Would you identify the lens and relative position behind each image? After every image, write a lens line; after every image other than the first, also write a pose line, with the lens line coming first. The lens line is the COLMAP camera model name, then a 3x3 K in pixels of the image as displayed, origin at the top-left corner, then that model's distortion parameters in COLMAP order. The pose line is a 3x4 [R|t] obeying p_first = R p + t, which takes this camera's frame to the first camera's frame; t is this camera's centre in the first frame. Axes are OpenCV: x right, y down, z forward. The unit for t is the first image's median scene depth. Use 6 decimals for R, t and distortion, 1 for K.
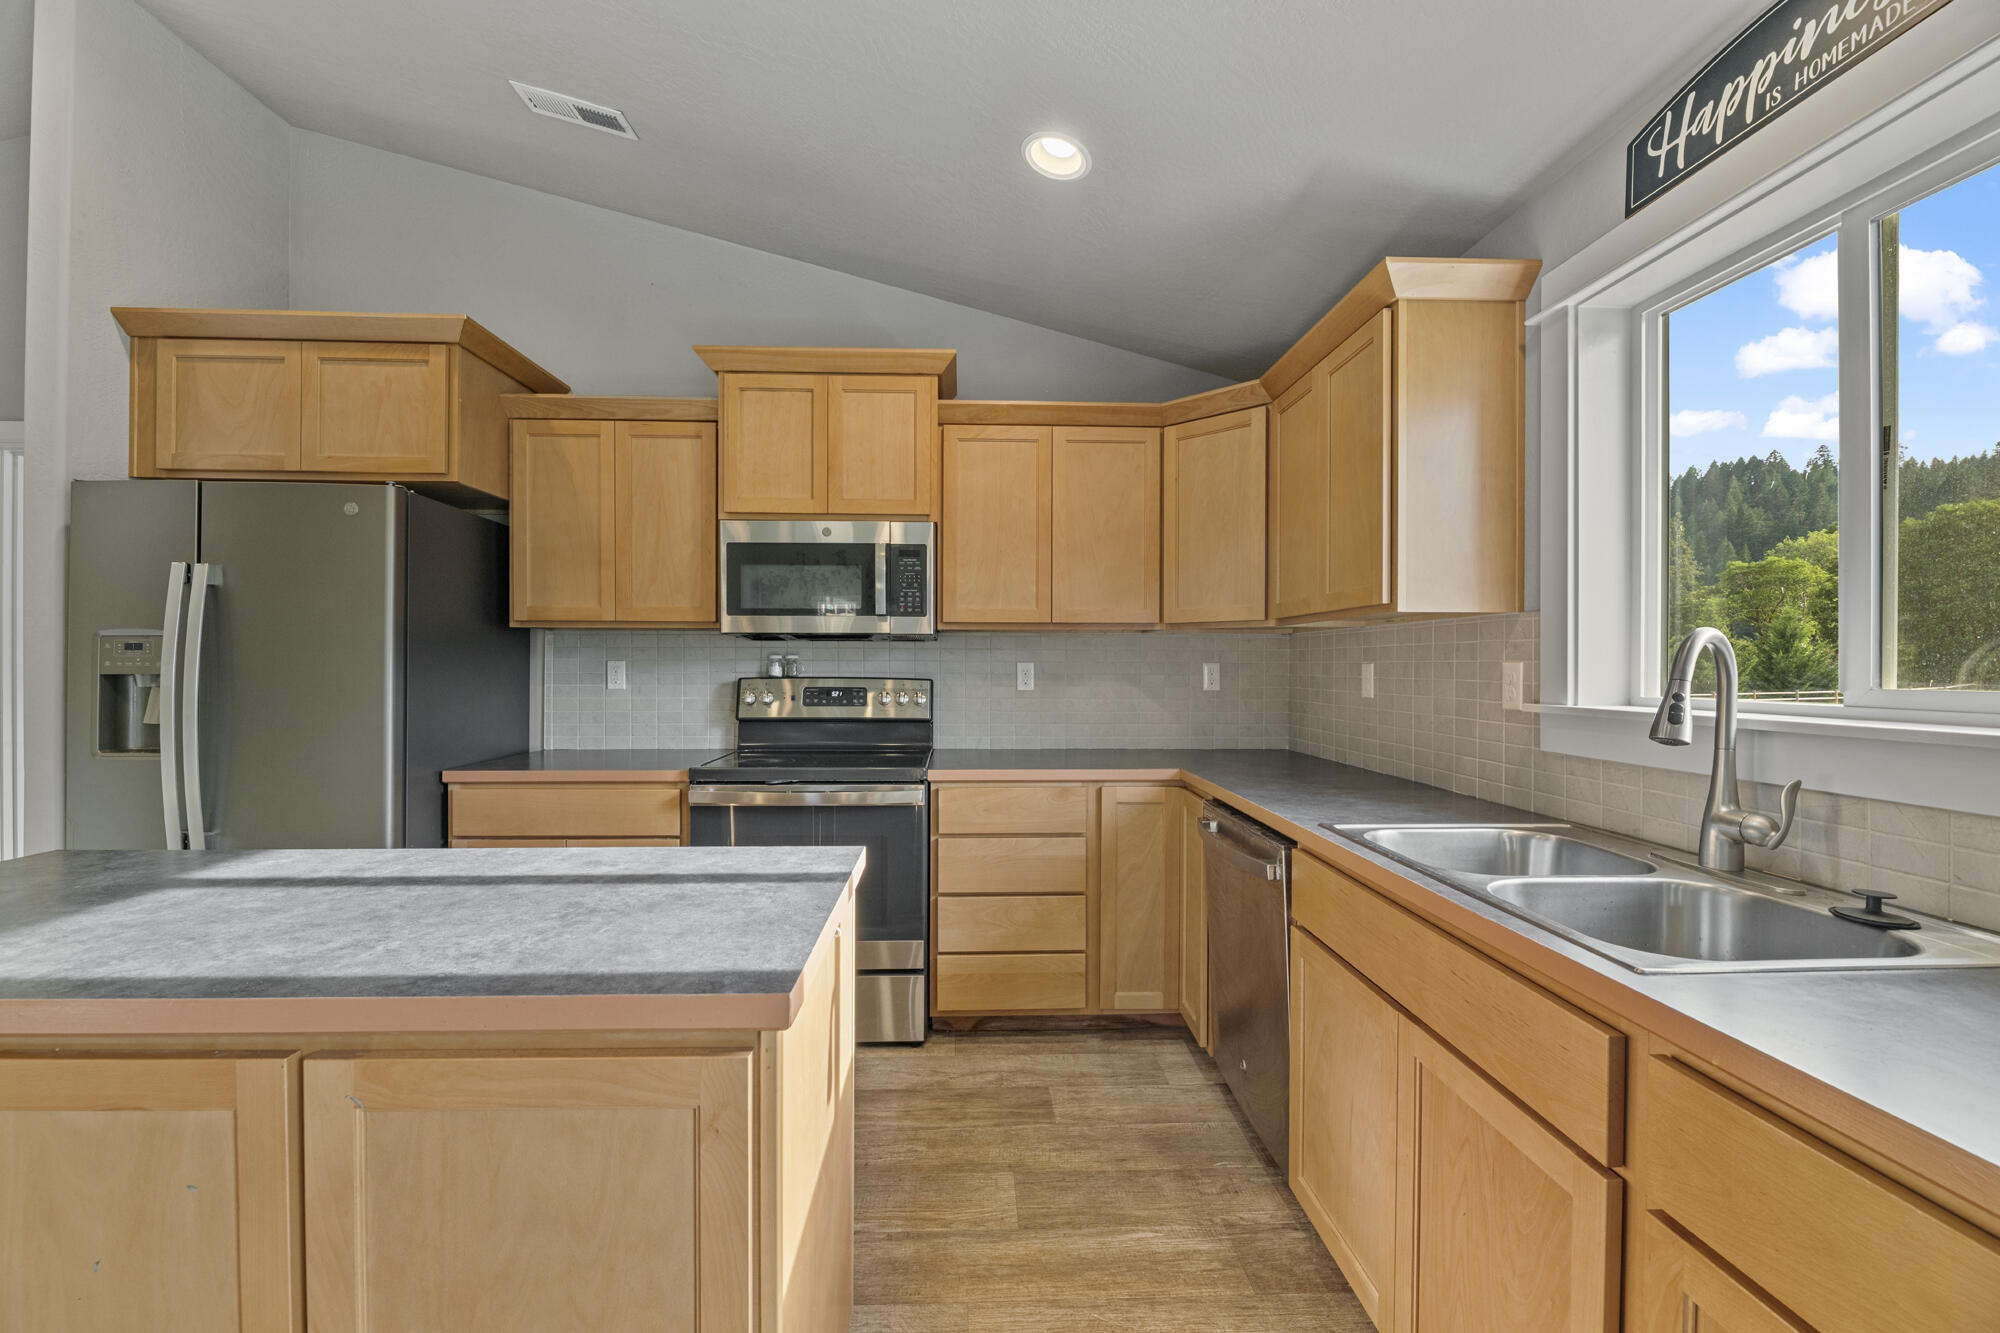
lens RADIAL K [[813.8, 0, 992.2], [0, 813.8, 667.1], [0, 0, 1]] dist [0.001482, -0.004331]
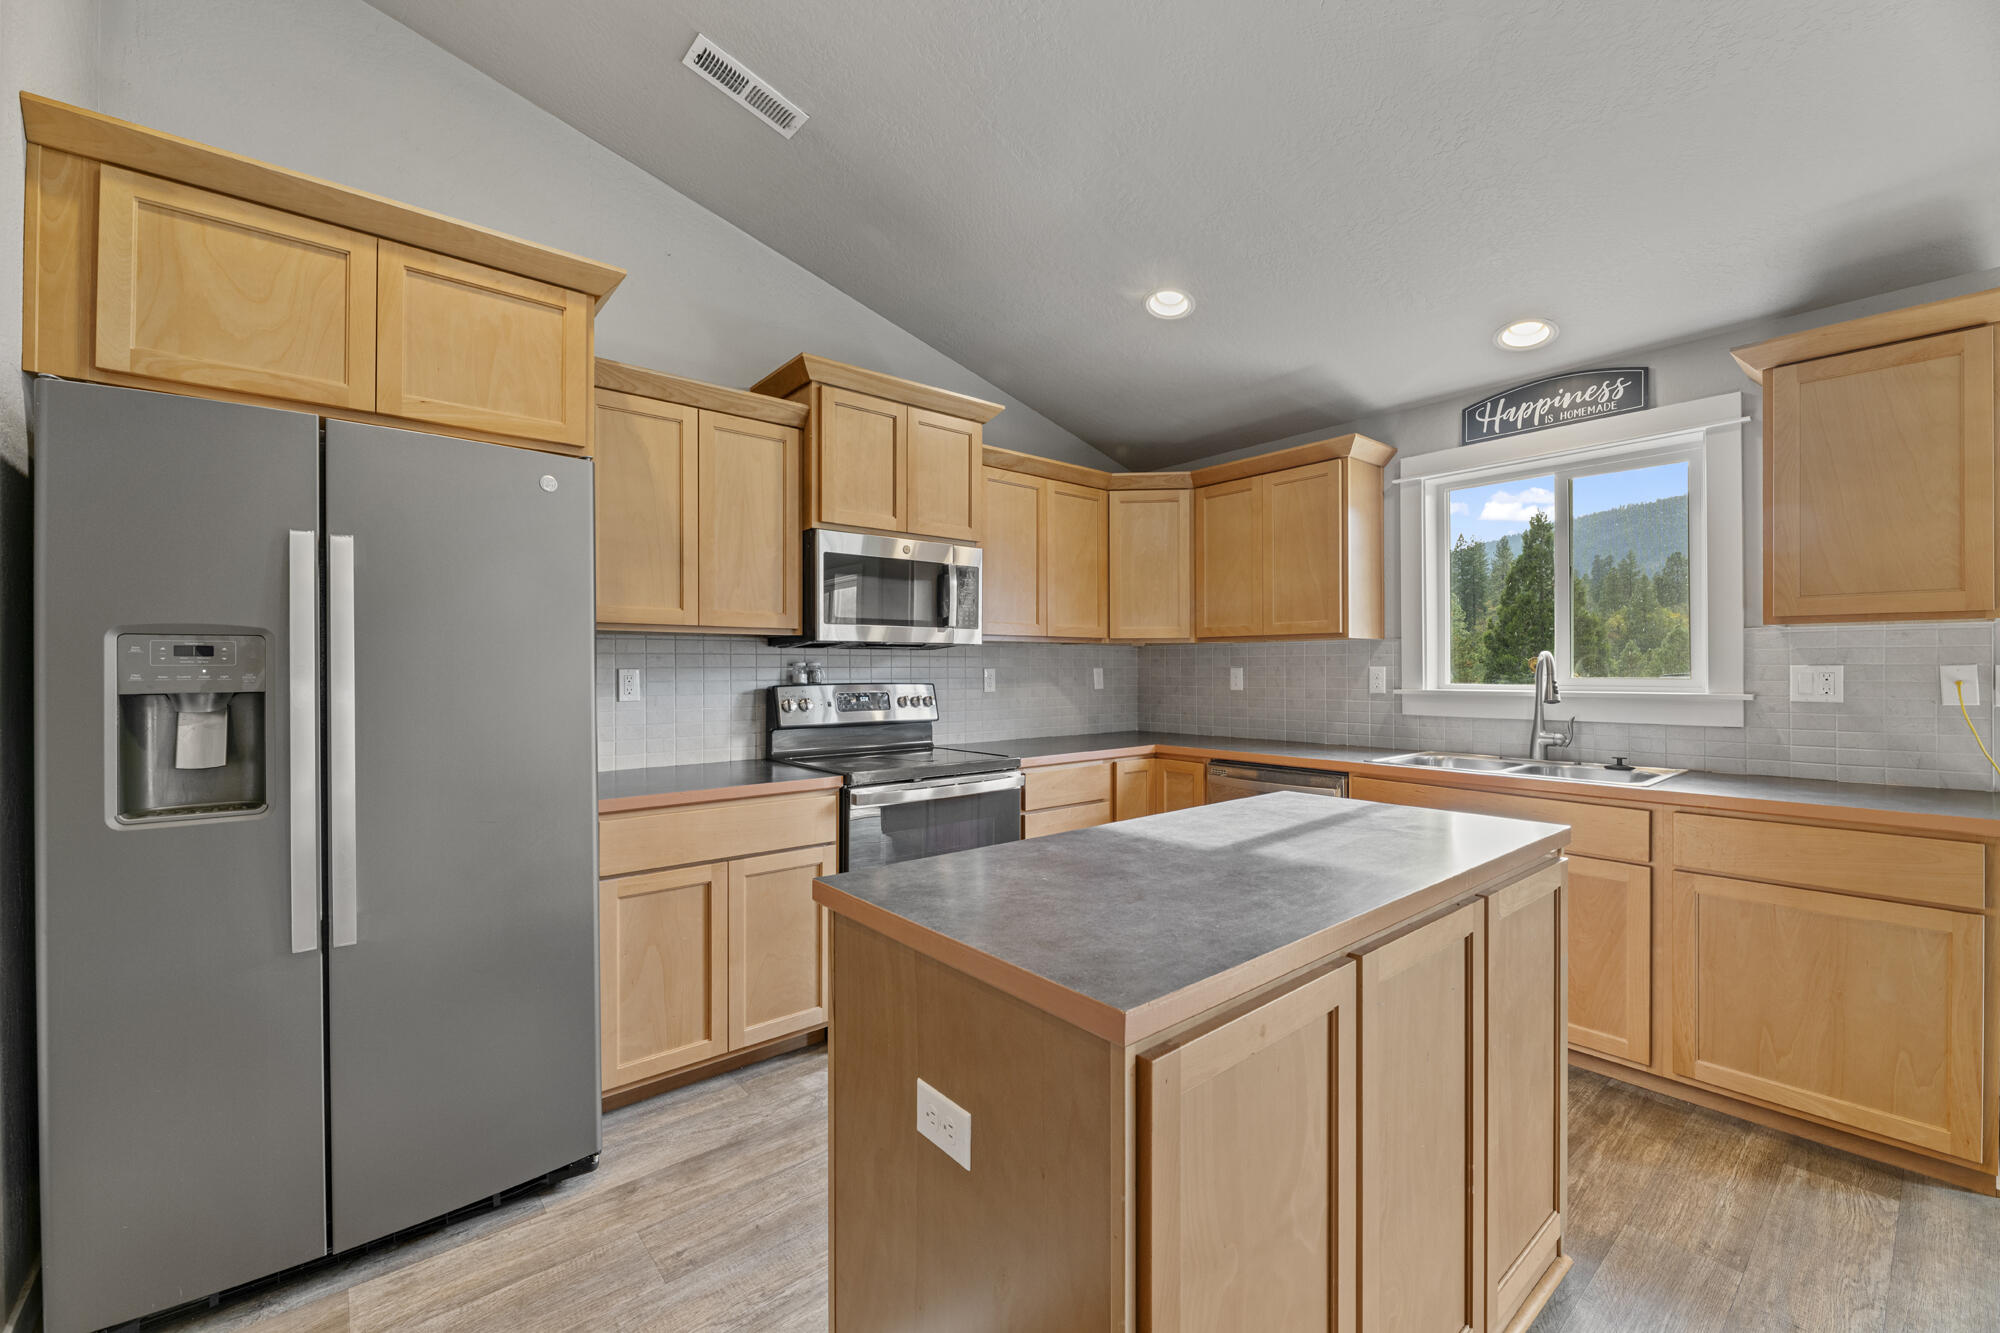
lens RADIAL K [[804.6, 0, 996.7], [0, 804.6, 666.9], [0, 0, 1]] dist [0.001239, -0.004380]
pose [[0.791304, -0.004637, 0.611406, -0.825541], [0.007652, 0.999968, -0.002319, -0.006297], [-0.611375, 0.006513, 0.791314, 0.082287]]
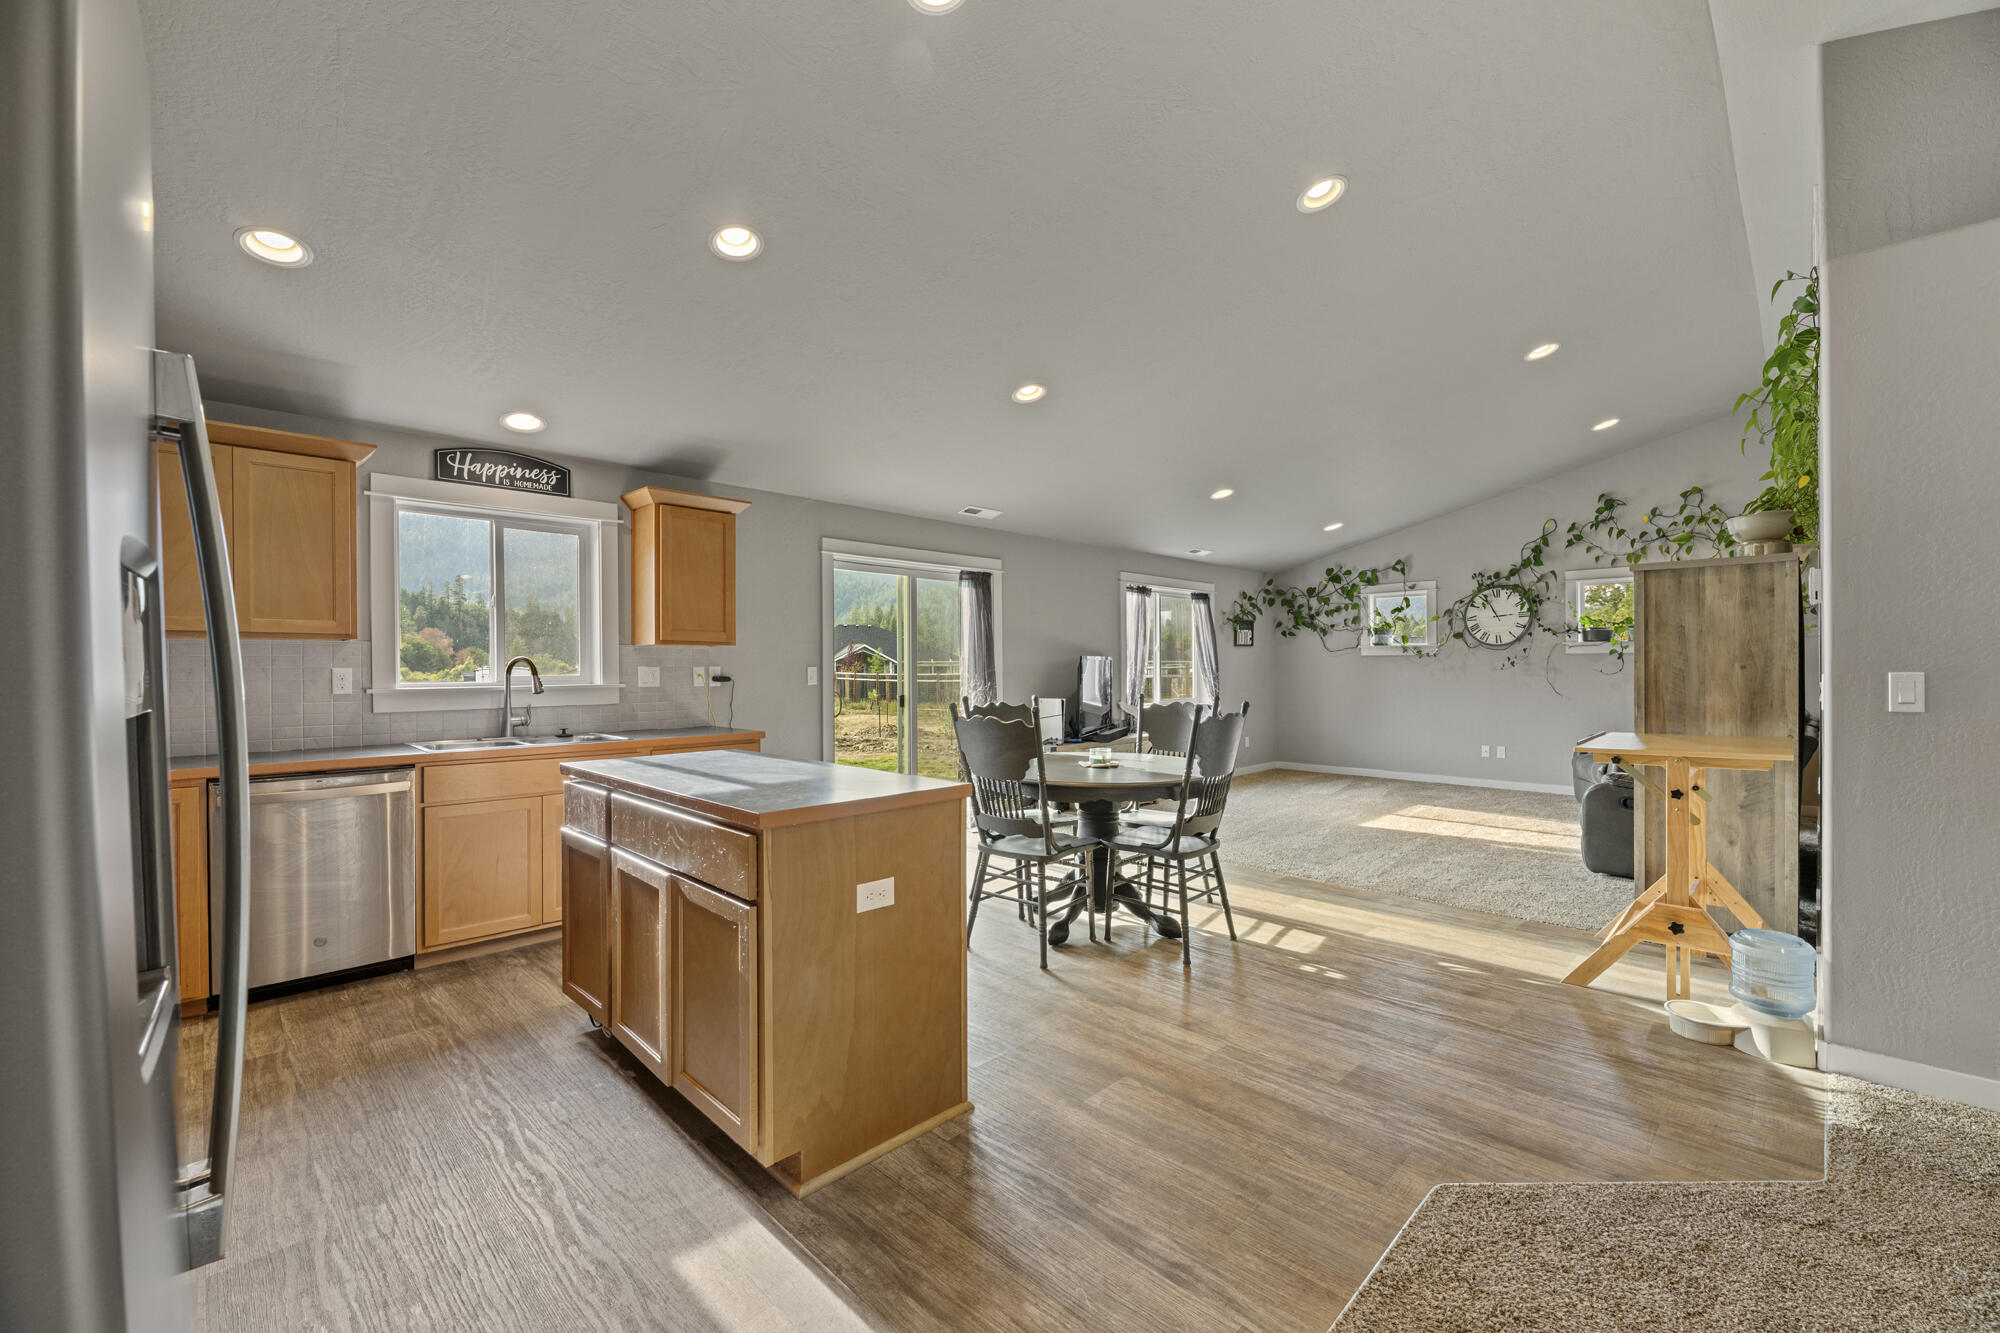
lens RADIAL K [[802.3, 0, 996.0], [0, 802.3, 670.1], [0, 0, 1]] dist [0.001865, -0.004468]
pose [[-0.677384, -0.003197, 0.735623, -1.253065], [0.005348, 0.999943, 0.009269, -0.007368], [-0.735611, 0.010213, -0.677328, 0.849017]]
